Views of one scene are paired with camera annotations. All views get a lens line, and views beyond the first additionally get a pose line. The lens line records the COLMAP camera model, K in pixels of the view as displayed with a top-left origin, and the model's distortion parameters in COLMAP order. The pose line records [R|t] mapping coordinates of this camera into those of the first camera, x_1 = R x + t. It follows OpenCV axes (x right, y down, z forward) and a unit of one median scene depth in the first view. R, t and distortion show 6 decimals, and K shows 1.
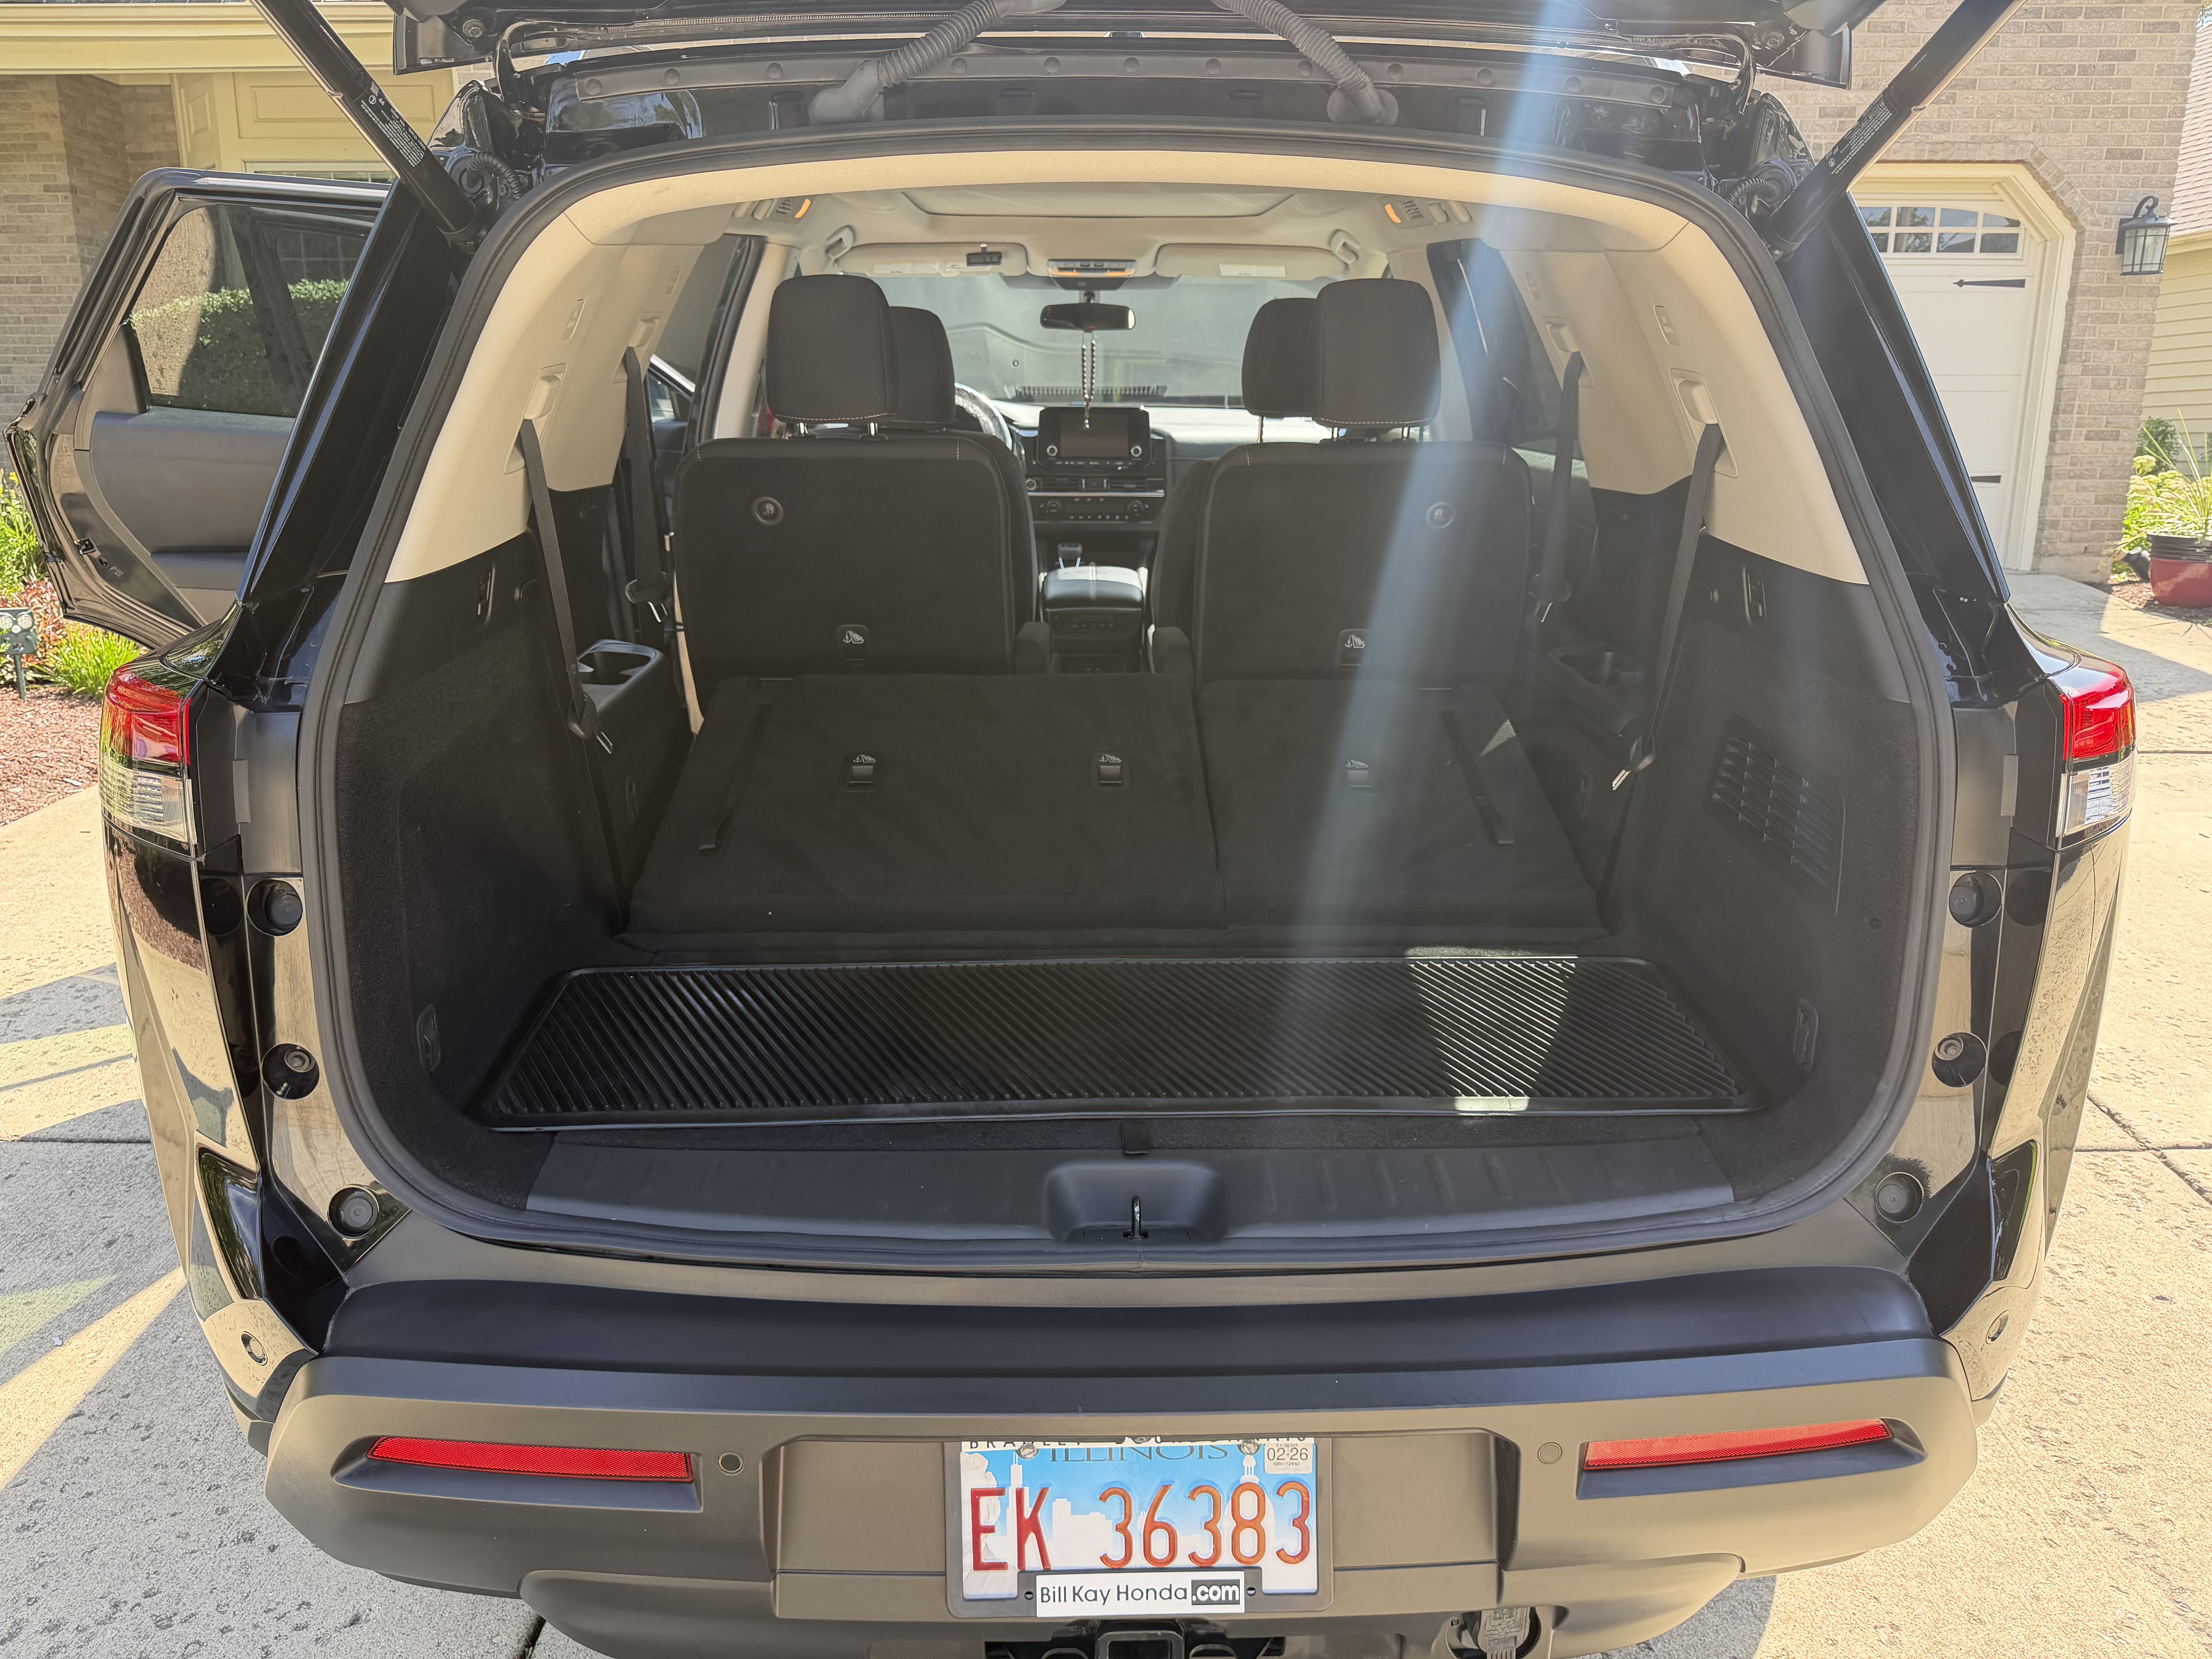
lens RADIAL K [[1603.8, 0, 1106.6], [0, 1603.8, 829.7], [0, 0, 1]] dist [-0.039319, 0.013739]
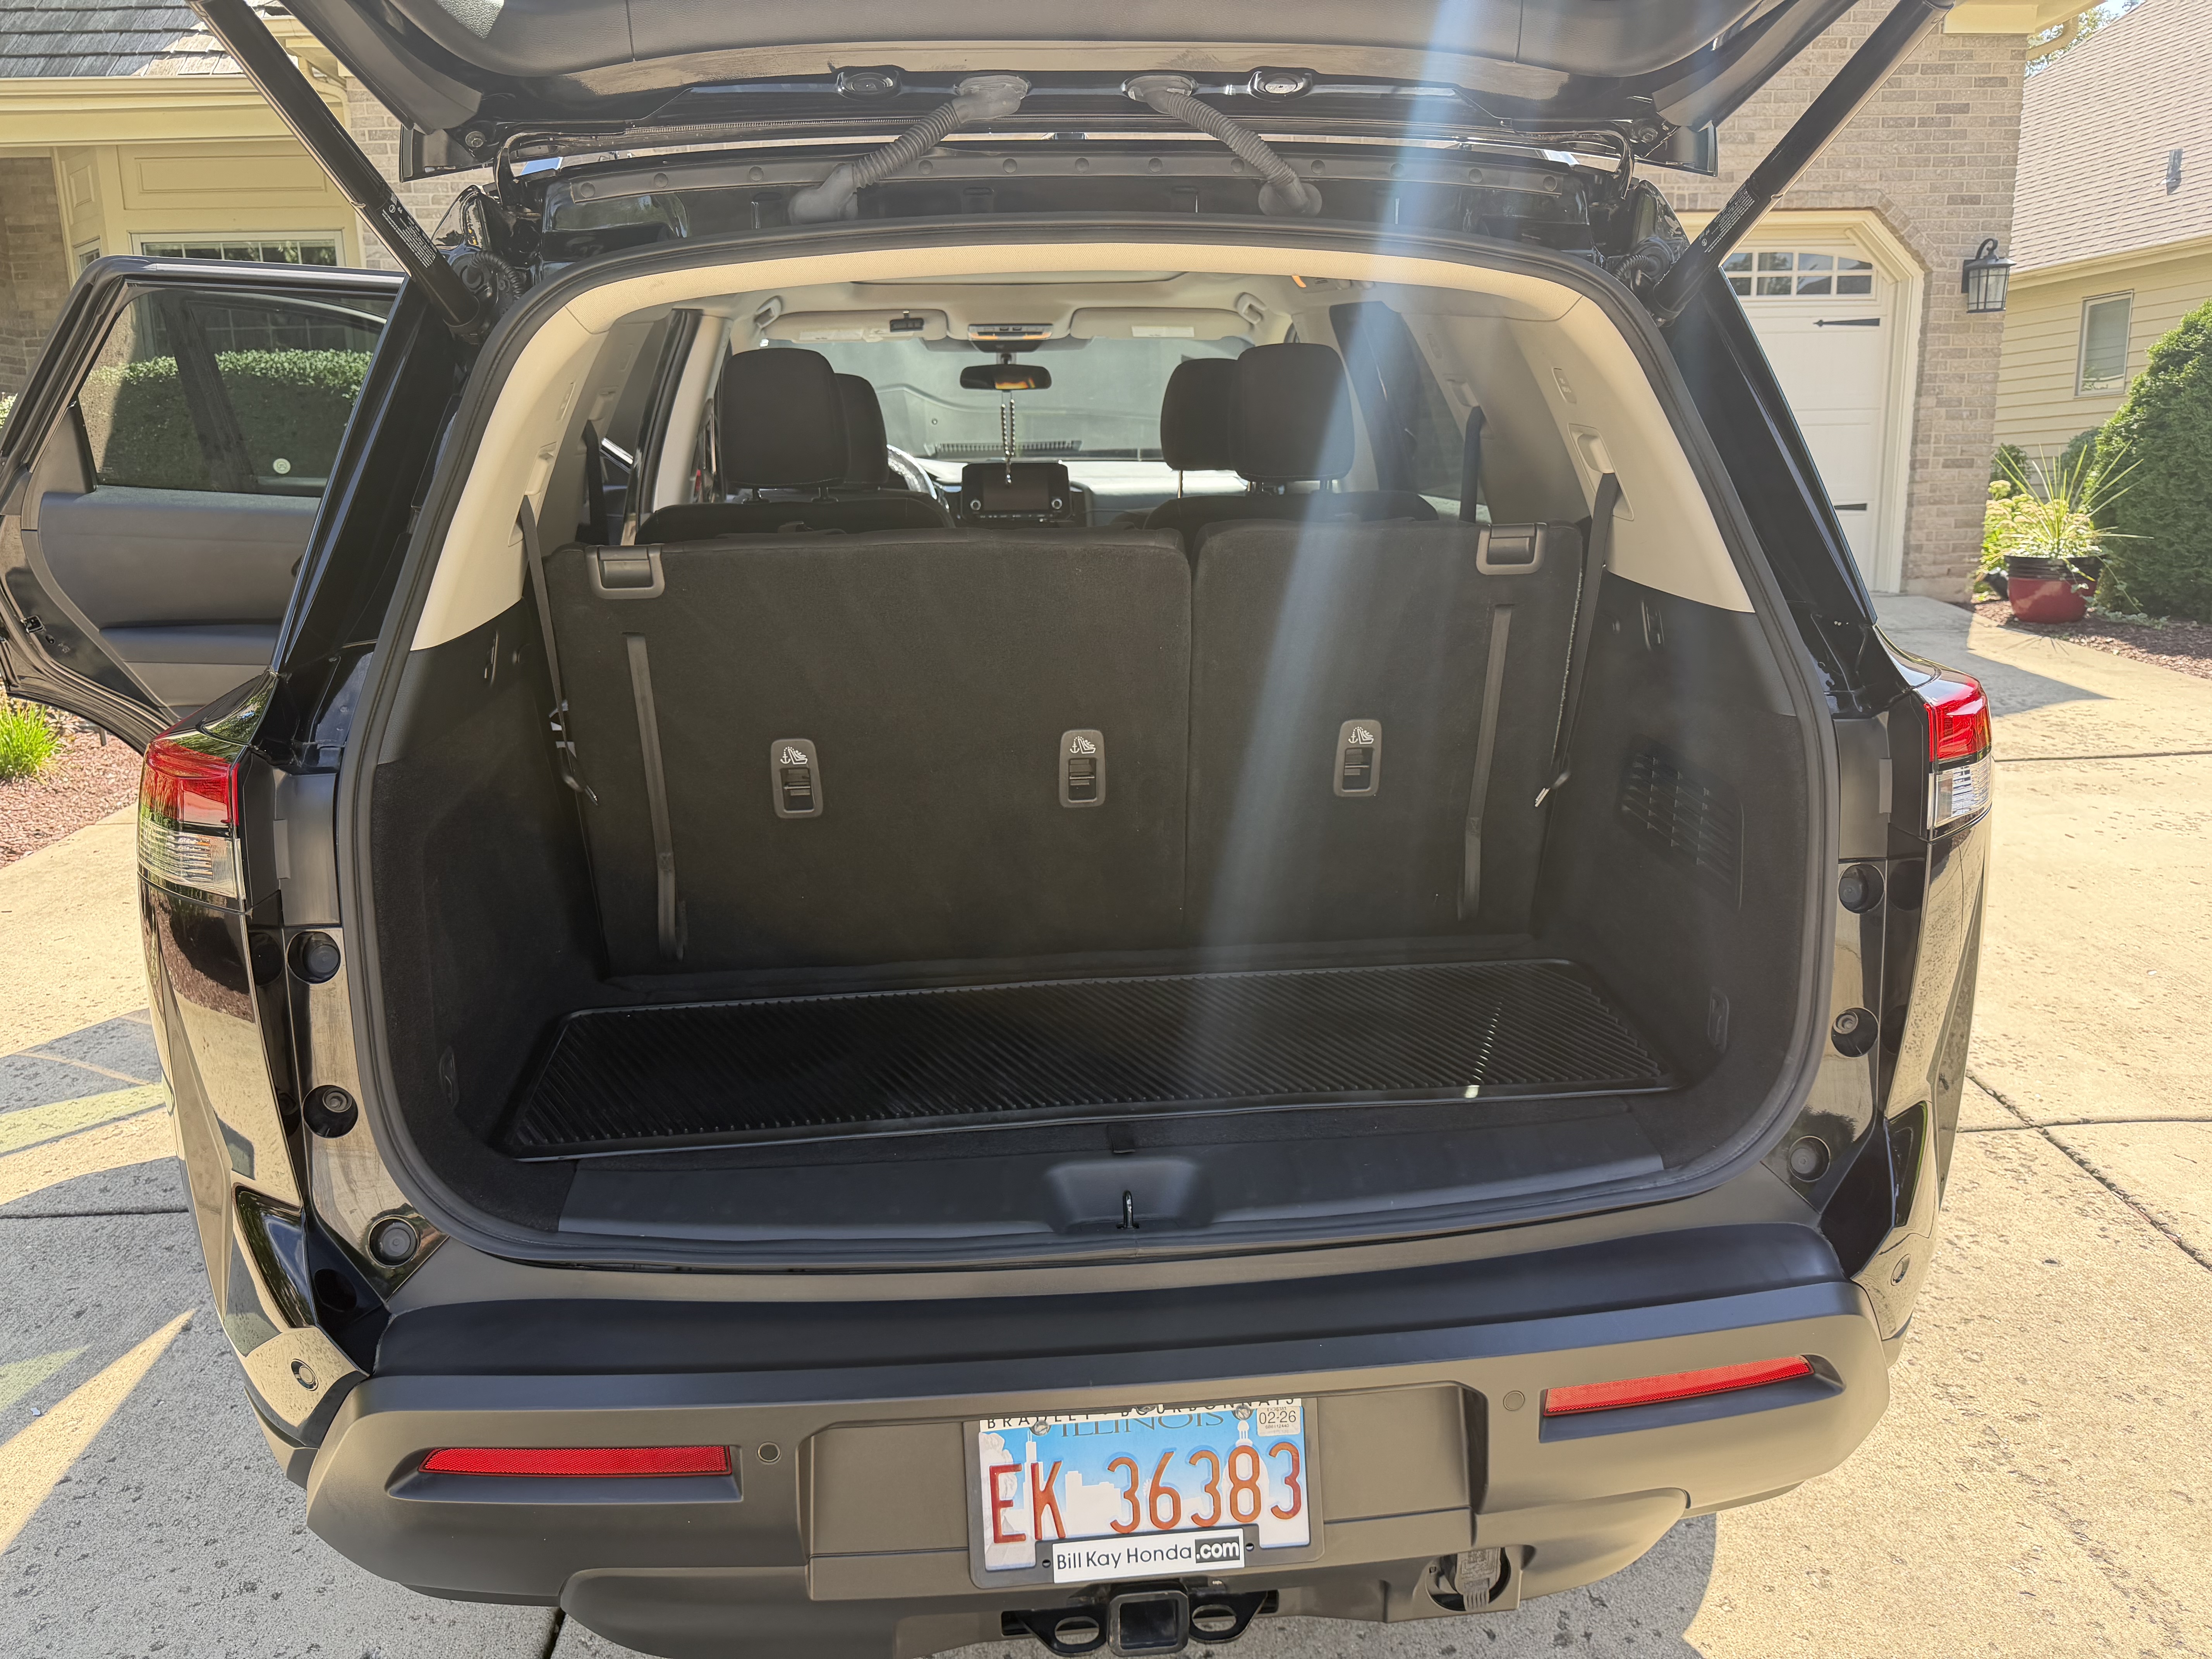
lens RADIAL K [[1603.8, 0, 1107.2], [0, 1603.8, 824.0], [0, 0, 1]] dist [-0.039319, 0.013739]
pose [[0.997591, -0.036513, 0.058984, -0.047652], [0.038388, 0.998783, -0.030966, 0.012264], [-0.057781, 0.033156, 0.997779, -0.090411]]
